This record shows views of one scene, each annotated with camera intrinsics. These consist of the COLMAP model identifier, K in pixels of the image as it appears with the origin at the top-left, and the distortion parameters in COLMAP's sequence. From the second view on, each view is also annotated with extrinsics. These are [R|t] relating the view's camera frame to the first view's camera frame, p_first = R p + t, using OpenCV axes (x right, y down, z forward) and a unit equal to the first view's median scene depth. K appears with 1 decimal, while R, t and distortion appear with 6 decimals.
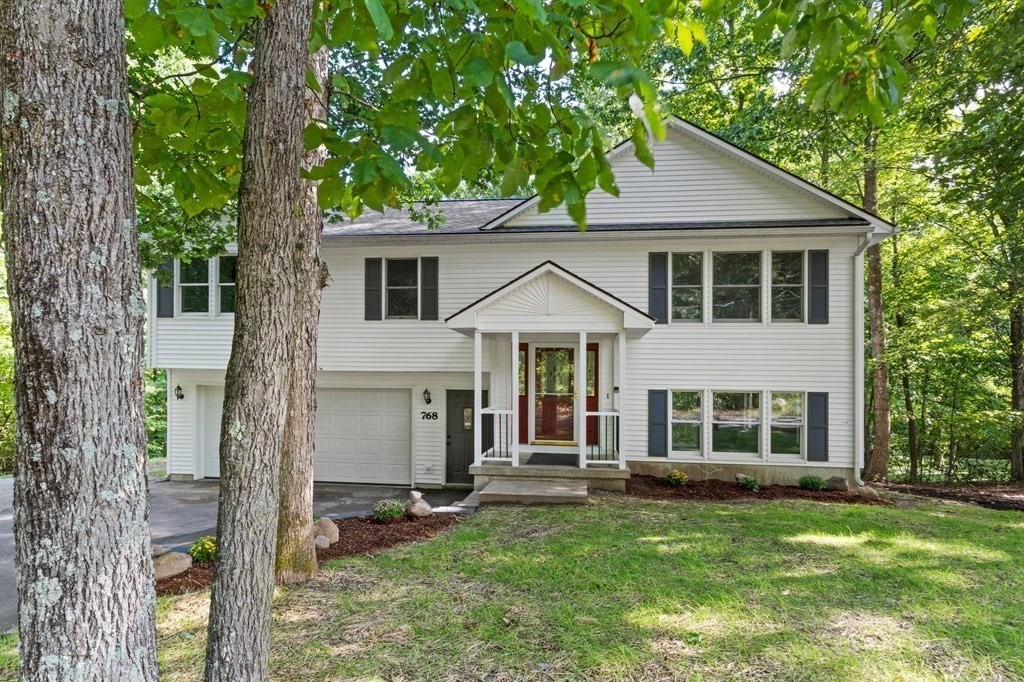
lens RADIAL K [[603.8, 0, 511.8], [0, 603.8, 373.9], [0, 0, 1]] dist [0.002191, 0.000126]
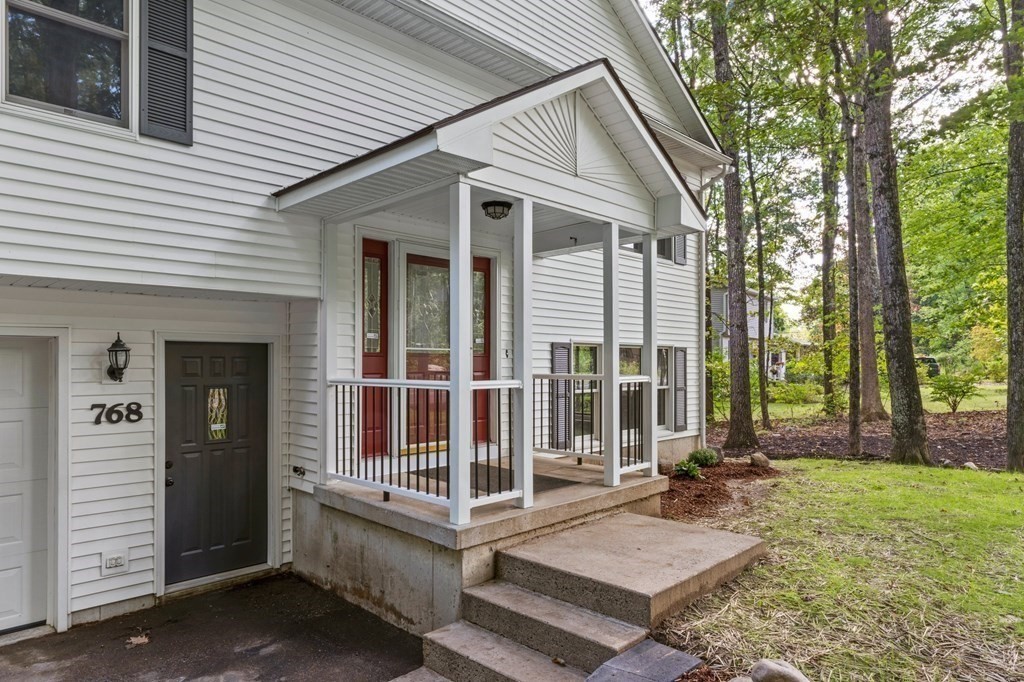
lens RADIAL K [[649.5, 0, 510.5], [0, 649.5, 351.3], [0, 0, 1]] dist [-0.002356, -0.000703]
pose [[0.618092, 0.000081, 0.786106, -0.325264], [0.003359, 0.999991, -0.002744, 0.037267], [-0.786098, 0.004337, 0.618086, 0.635140]]
